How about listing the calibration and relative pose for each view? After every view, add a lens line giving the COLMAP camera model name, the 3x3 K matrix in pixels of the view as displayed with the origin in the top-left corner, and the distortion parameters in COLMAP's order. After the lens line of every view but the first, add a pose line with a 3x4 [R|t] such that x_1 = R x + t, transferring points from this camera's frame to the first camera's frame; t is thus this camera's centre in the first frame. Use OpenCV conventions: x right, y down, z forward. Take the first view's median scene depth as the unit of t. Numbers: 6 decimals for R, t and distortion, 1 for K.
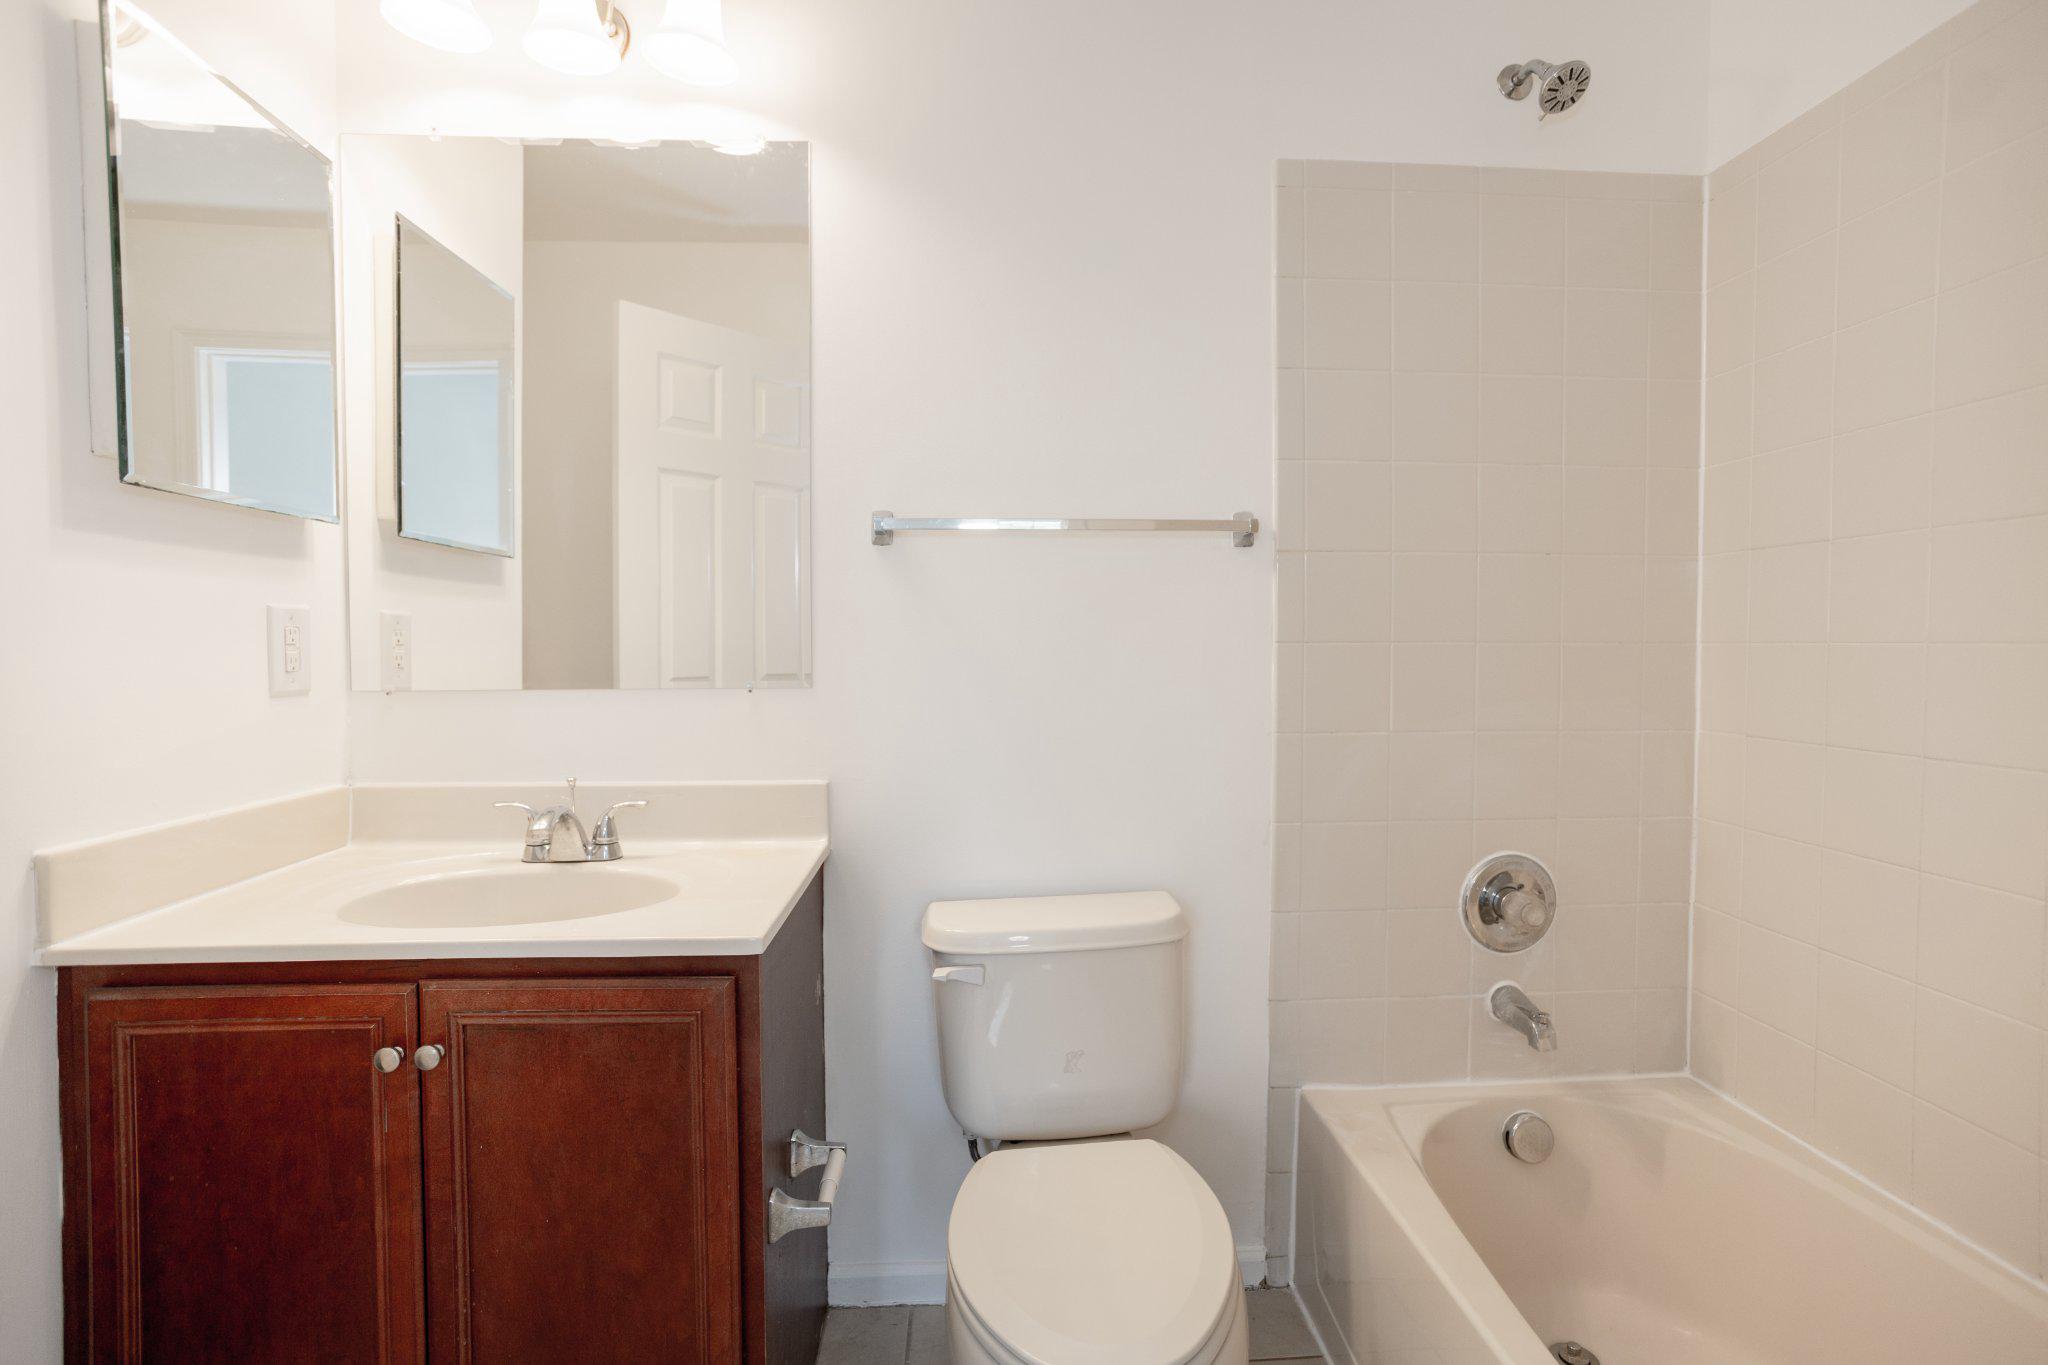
lens RADIAL K [[1011.5, 0, 1029.7], [0, 1011.5, 679.0], [0, 0, 1]] dist [-0.023408, 0.002973]
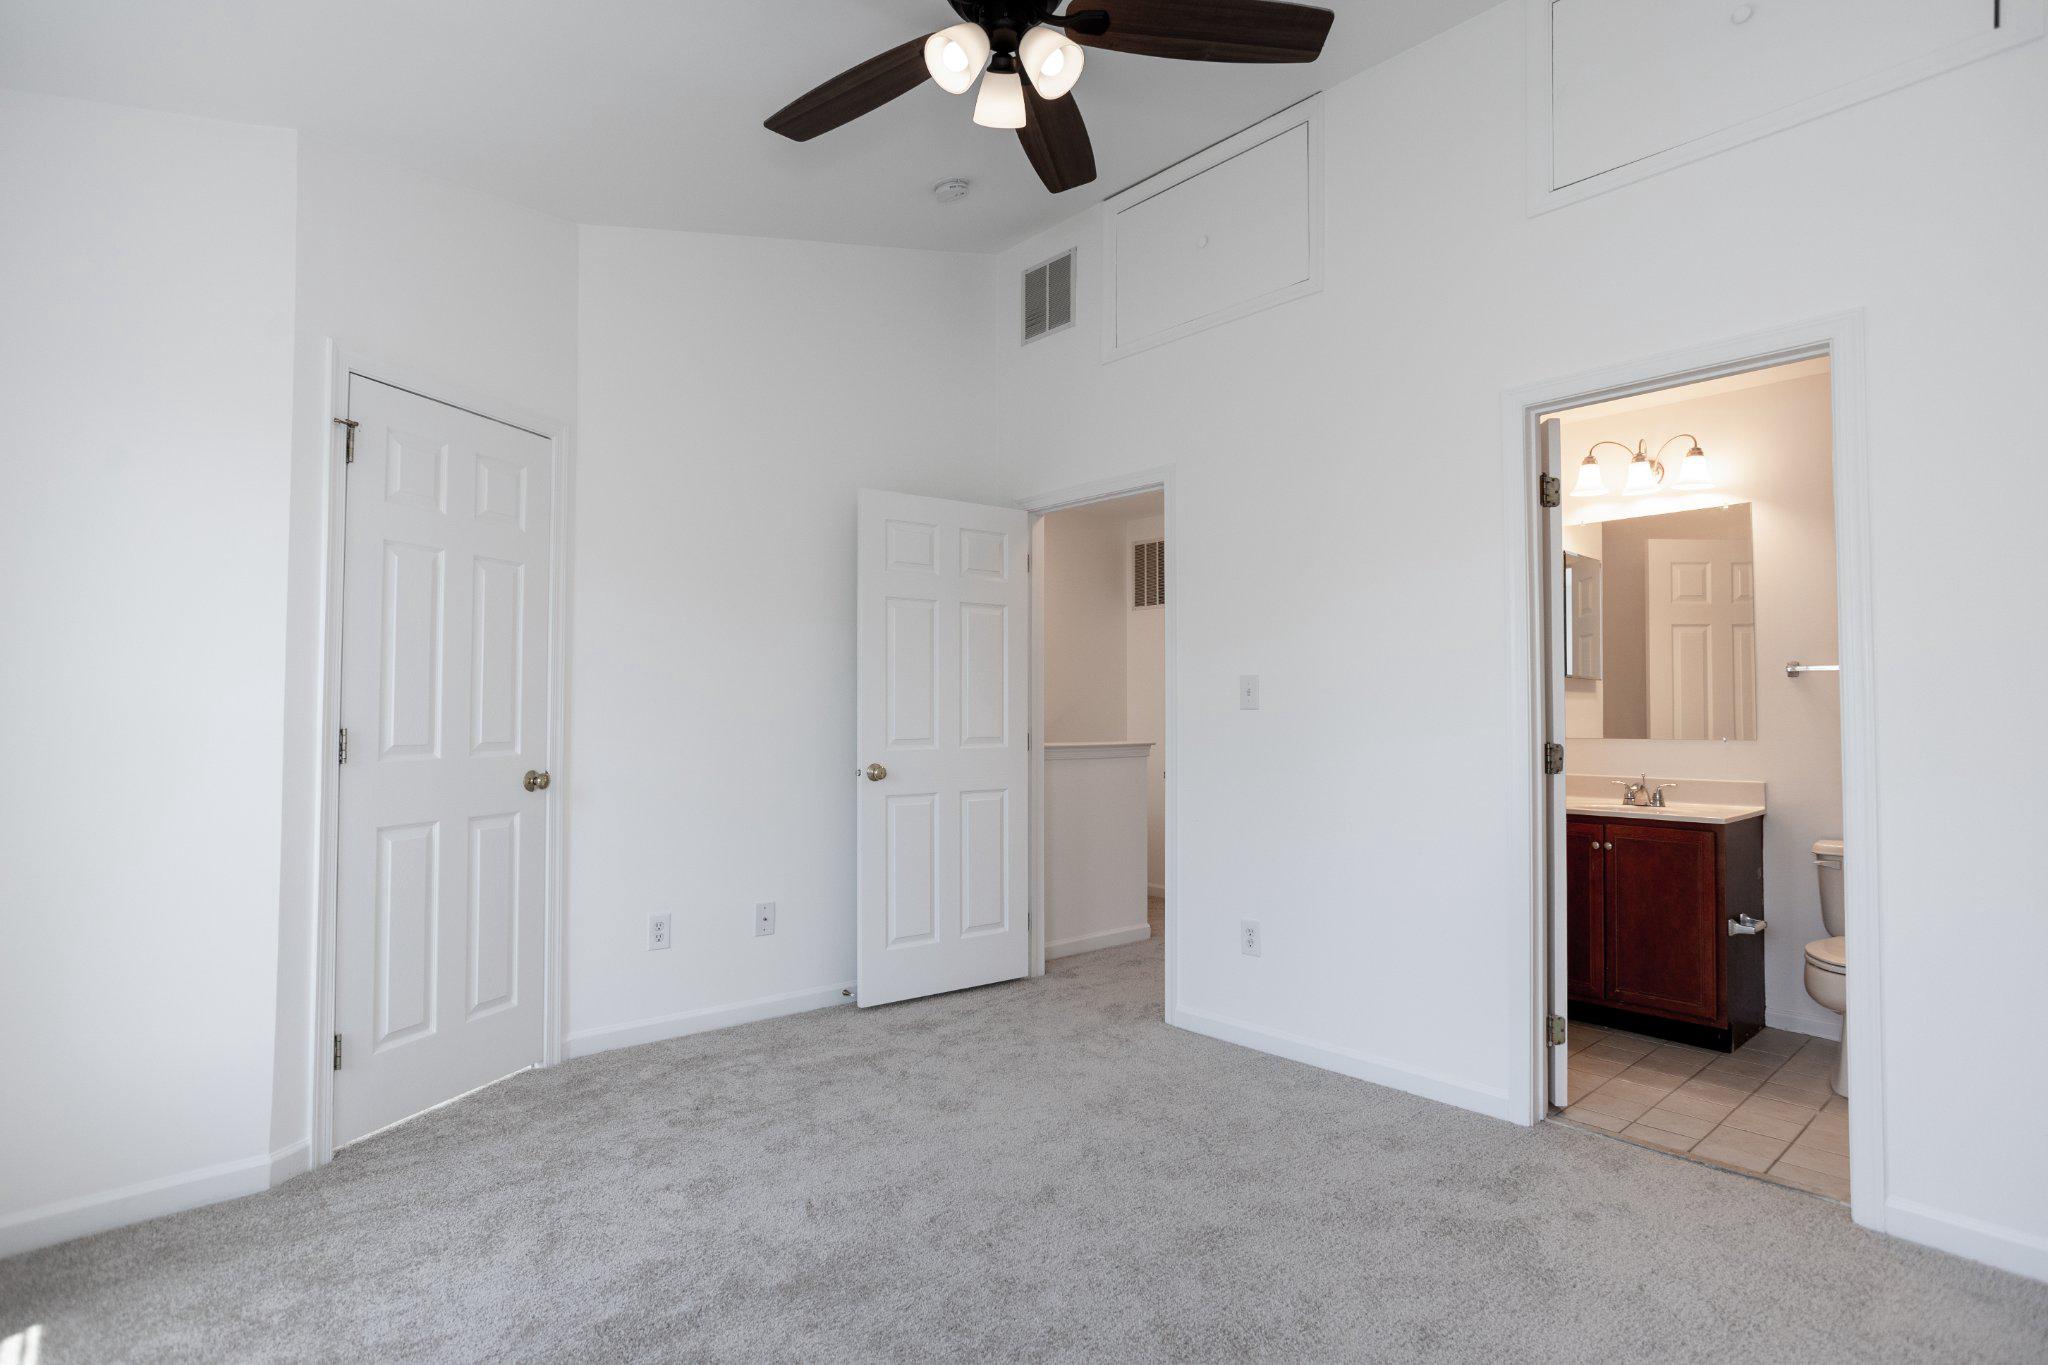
lens RADIAL K [[1011.5, 0, 1025.2], [0, 1011.5, 689.3], [0, 0, 1]] dist [-0.023408, 0.002973]
pose [[0.619496, -0.022446, -0.784679, 0.544073], [-0.025352, 0.998498, -0.048577, 0.046728], [0.784590, 0.049986, 0.617996, -1.717695]]
